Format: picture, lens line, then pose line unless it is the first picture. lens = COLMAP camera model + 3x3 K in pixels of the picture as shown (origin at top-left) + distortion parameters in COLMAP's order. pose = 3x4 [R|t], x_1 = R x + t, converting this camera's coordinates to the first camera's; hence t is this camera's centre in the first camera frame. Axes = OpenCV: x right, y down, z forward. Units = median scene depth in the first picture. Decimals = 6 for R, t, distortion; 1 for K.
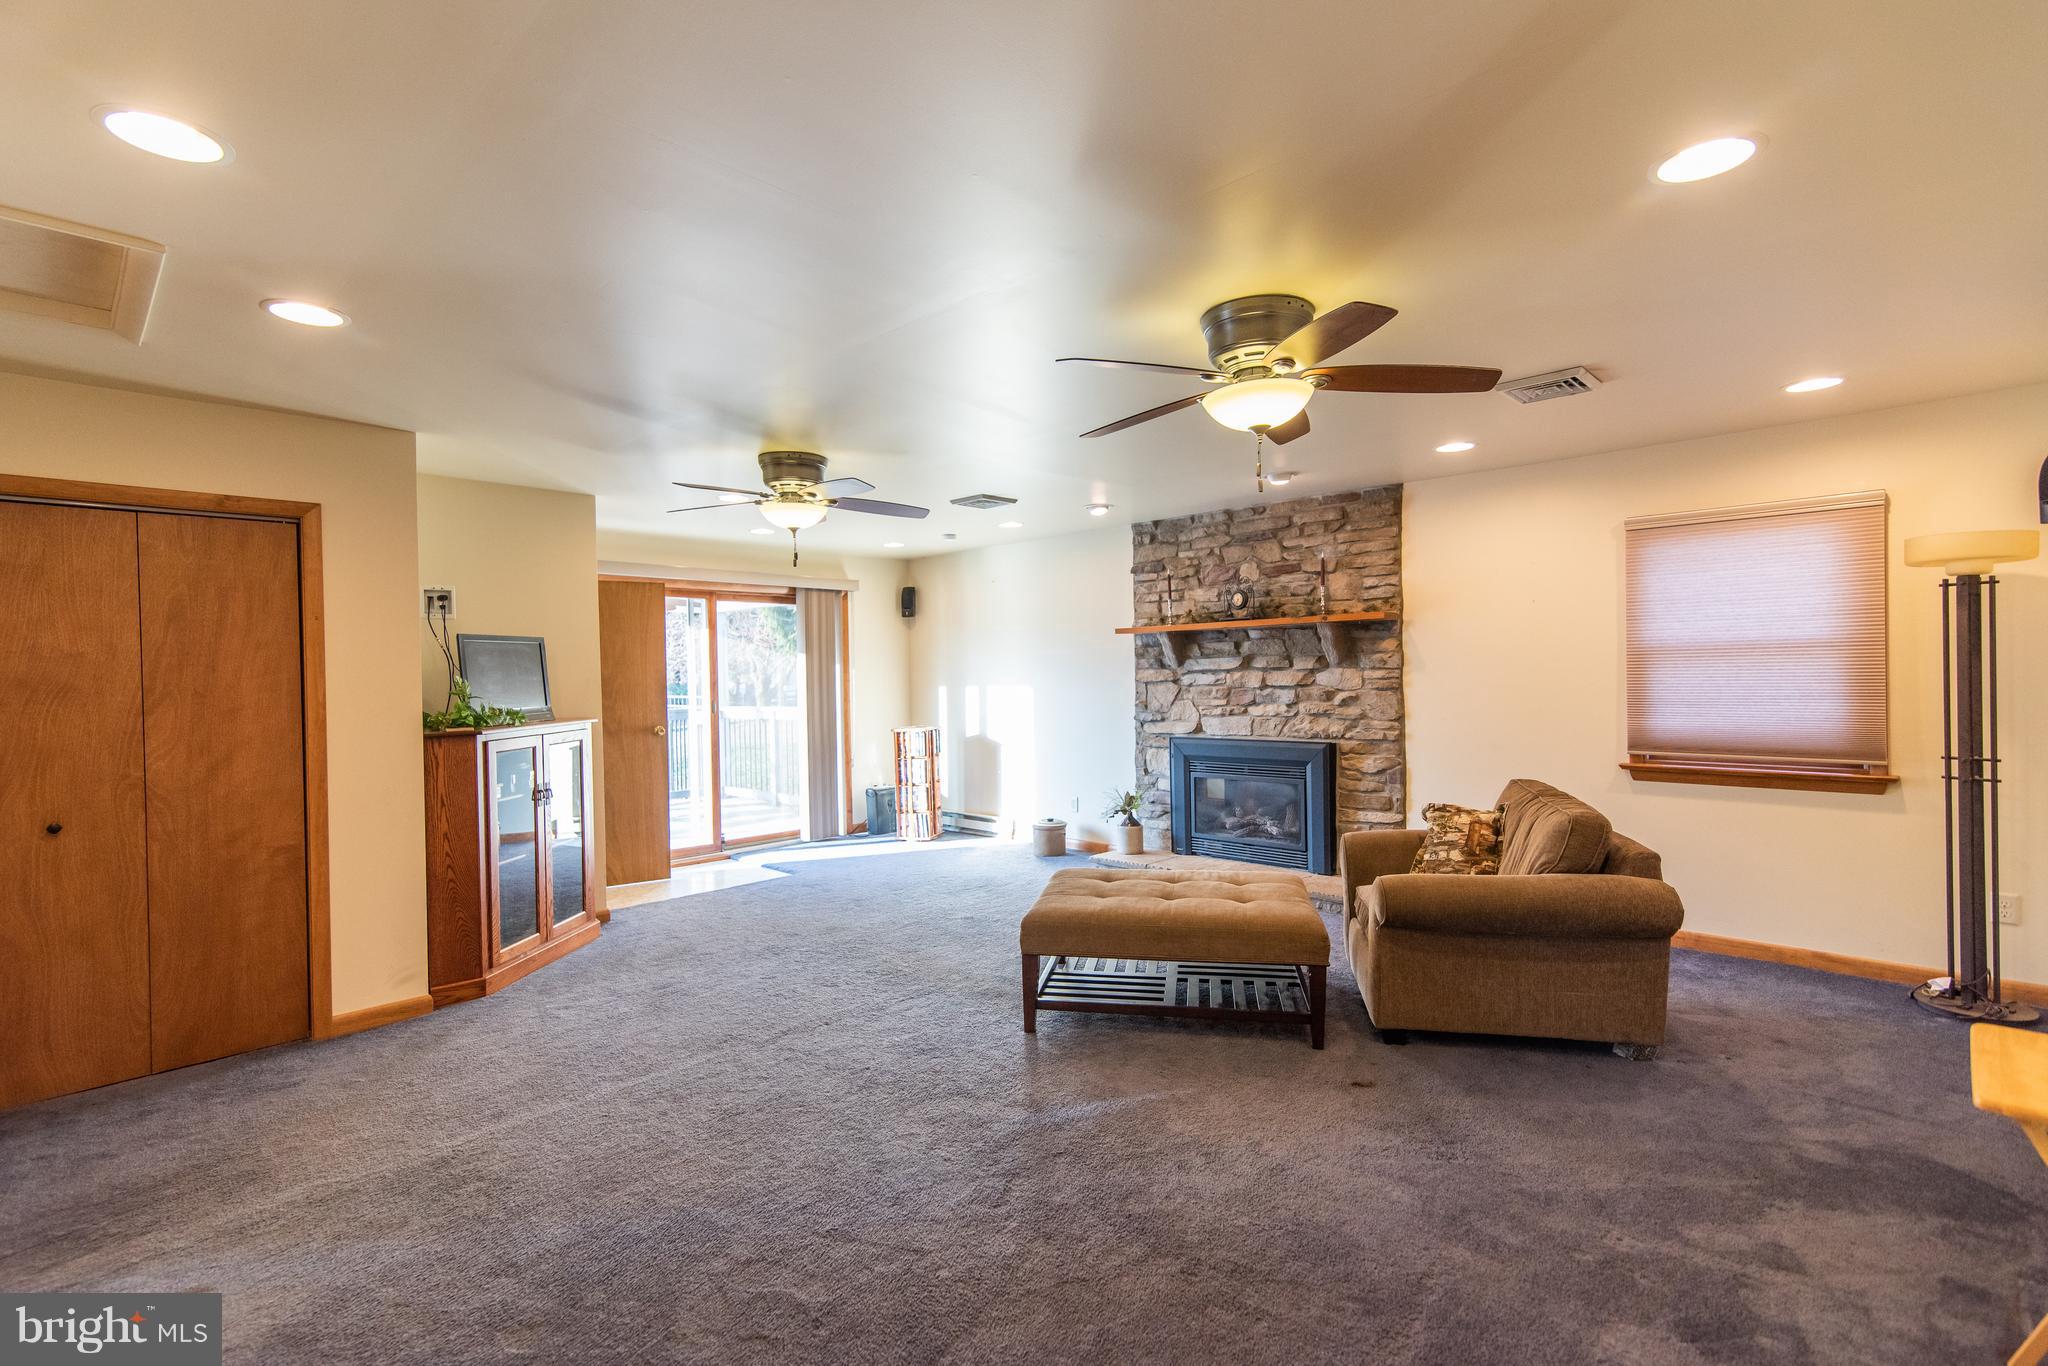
lens RADIAL K [[939.7, 0, 1012.3], [0, 939.7, 681.4], [0, 0, 1]] dist [0.001306, 0.000381]
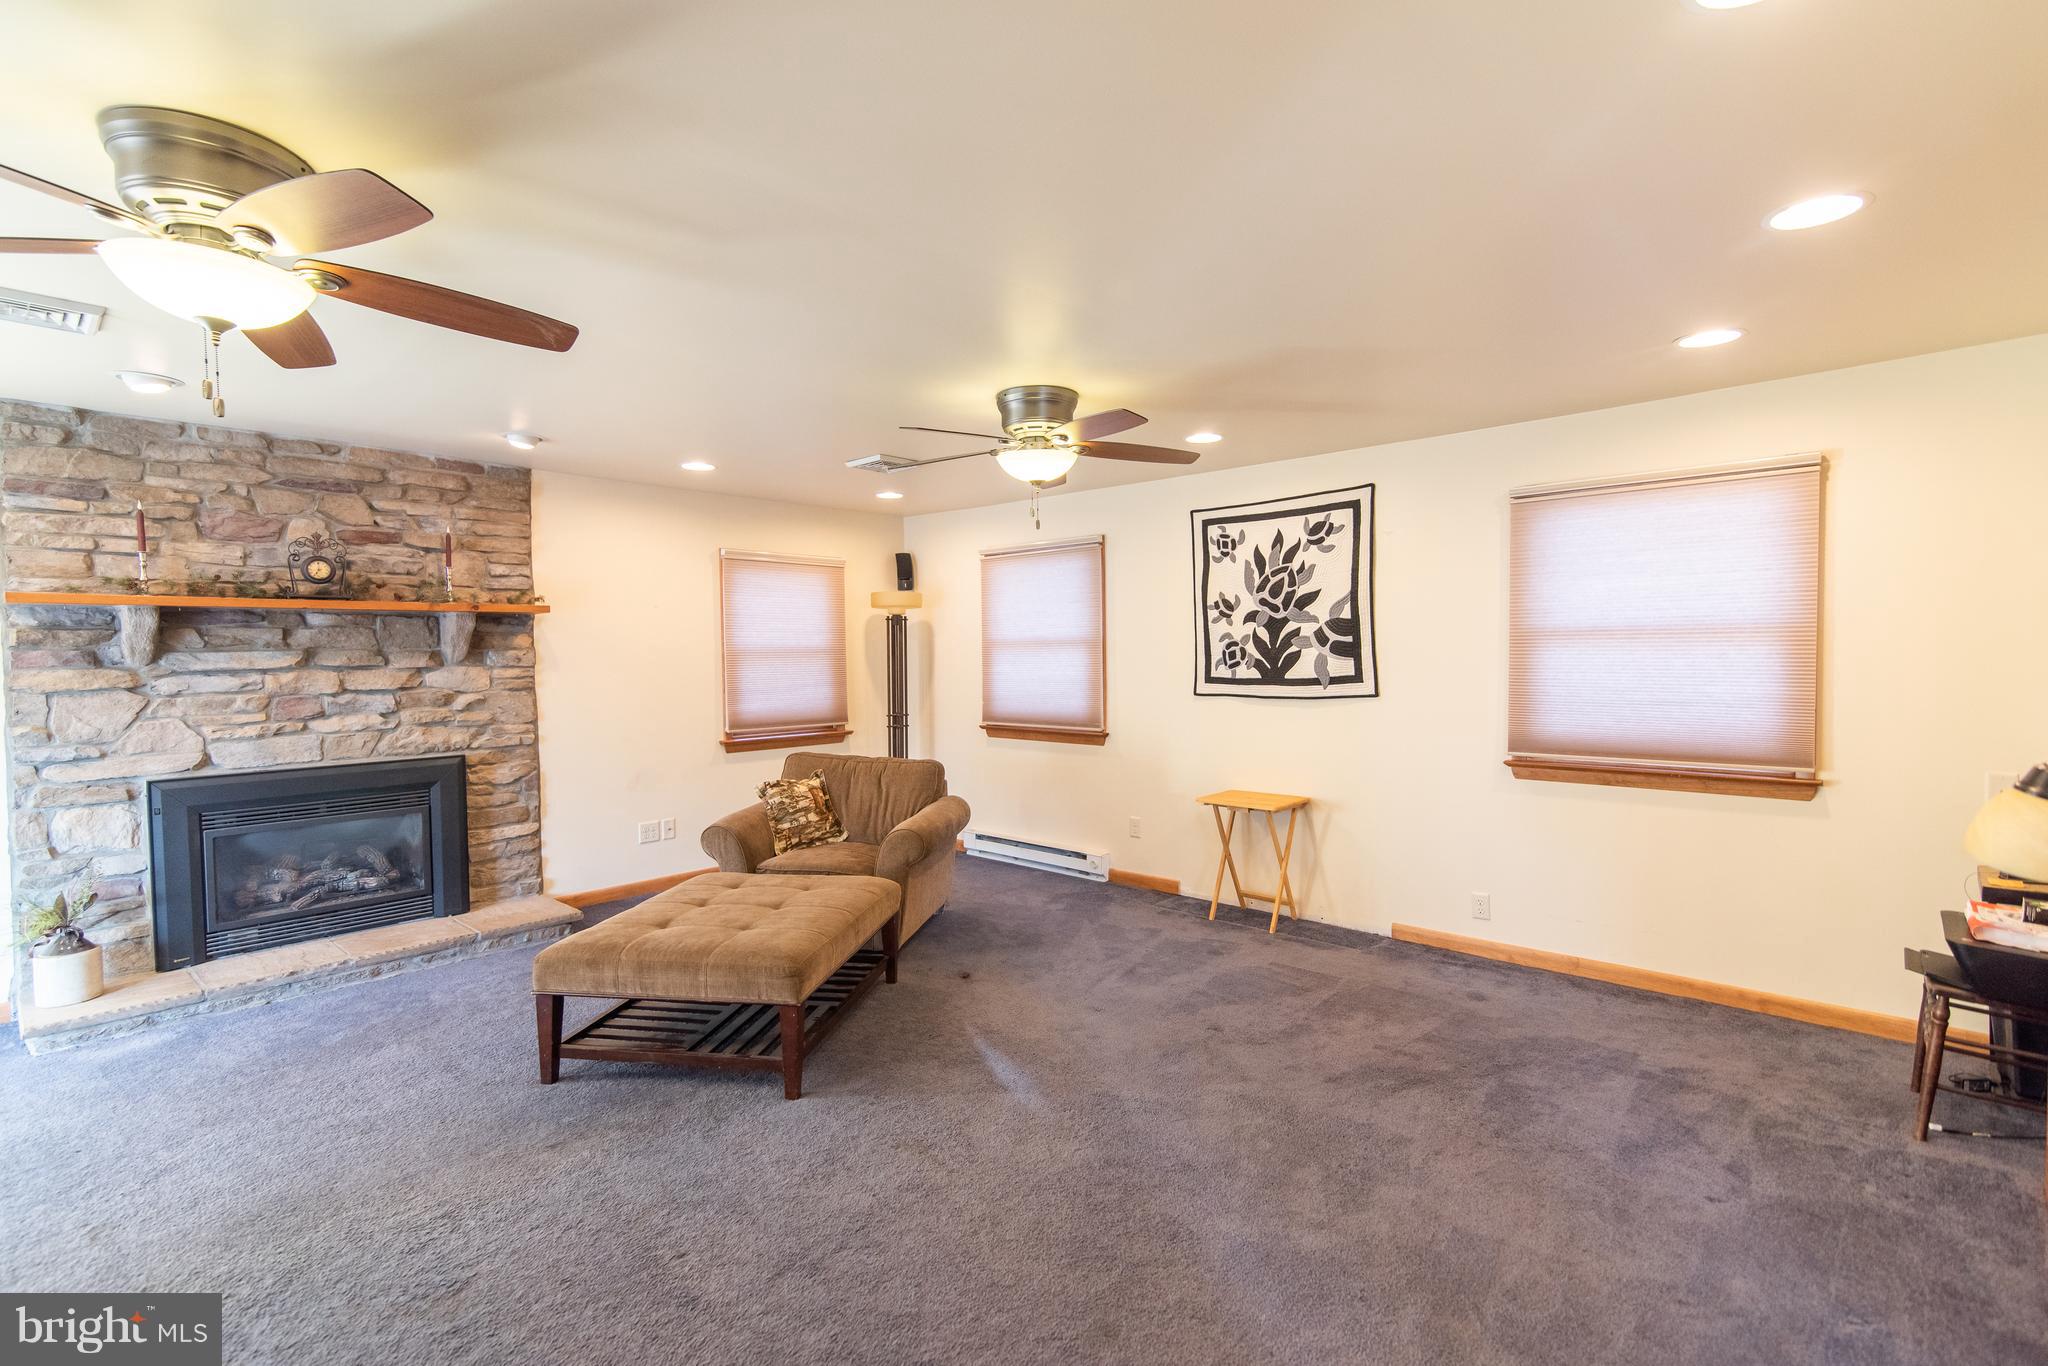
lens RADIAL K [[939.7, 0, 1012.3], [0, 939.7, 681.4], [0, 0, 1]] dist [0.001306, 0.000381]
pose [[-0.034147, -0.010209, 0.999365, -0.491849], [0.022332, 0.999690, 0.010975, 0.001107], [-0.999167, 0.022693, -0.033908, 0.508676]]
